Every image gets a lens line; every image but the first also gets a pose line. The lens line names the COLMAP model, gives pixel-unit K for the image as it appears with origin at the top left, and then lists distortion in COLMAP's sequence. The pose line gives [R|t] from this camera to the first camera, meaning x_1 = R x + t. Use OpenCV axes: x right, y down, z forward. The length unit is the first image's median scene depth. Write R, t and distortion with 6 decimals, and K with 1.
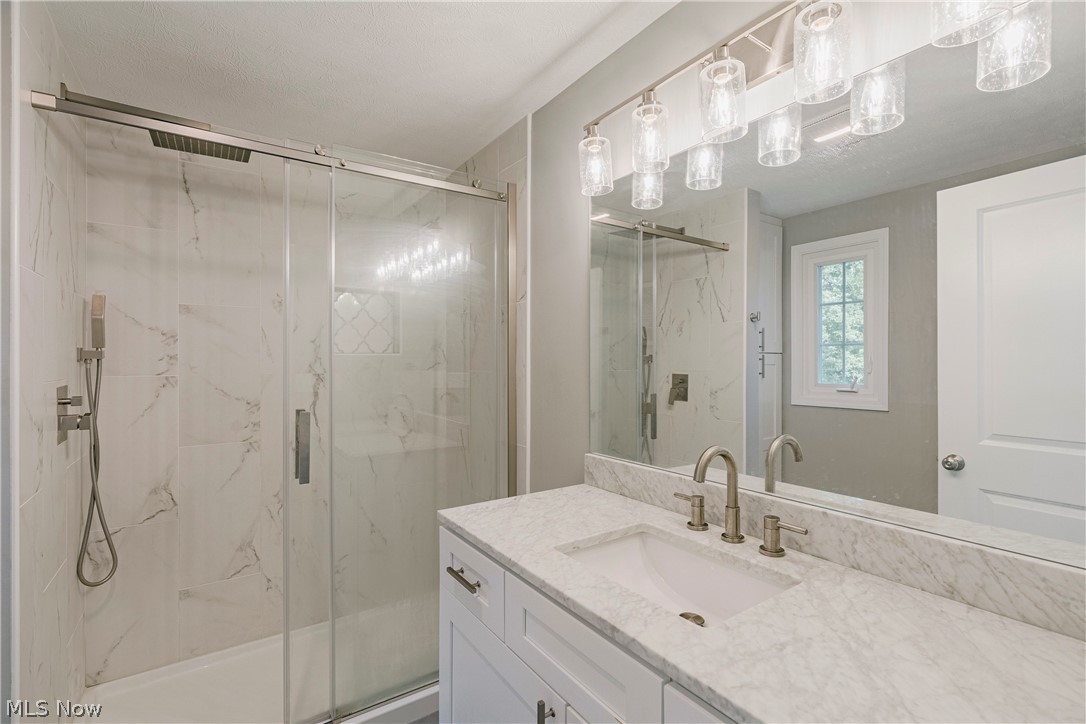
lens RADIAL K [[498.4, 0, 546.2], [0, 498.4, 360.9], [0, 0, 1]] dist [-0.006265, -0.000814]
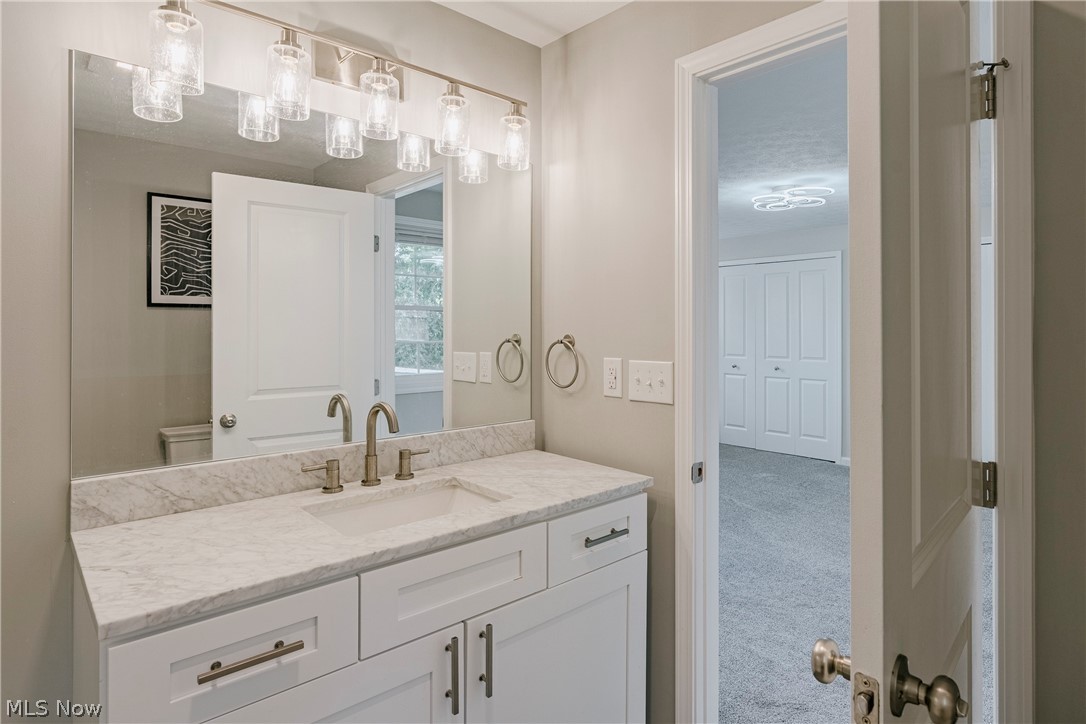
lens RADIAL K [[602.1, 0, 573.8], [0, 602.1, 328.9], [0, 0, 1]] dist [-0.000417, -0.000012]
pose [[-0.143290, -0.000357, 0.989681, -1.089805], [-0.001119, 0.999999, 0.000199, -0.004951], [-0.989680, -0.001079, -0.143290, 0.730303]]
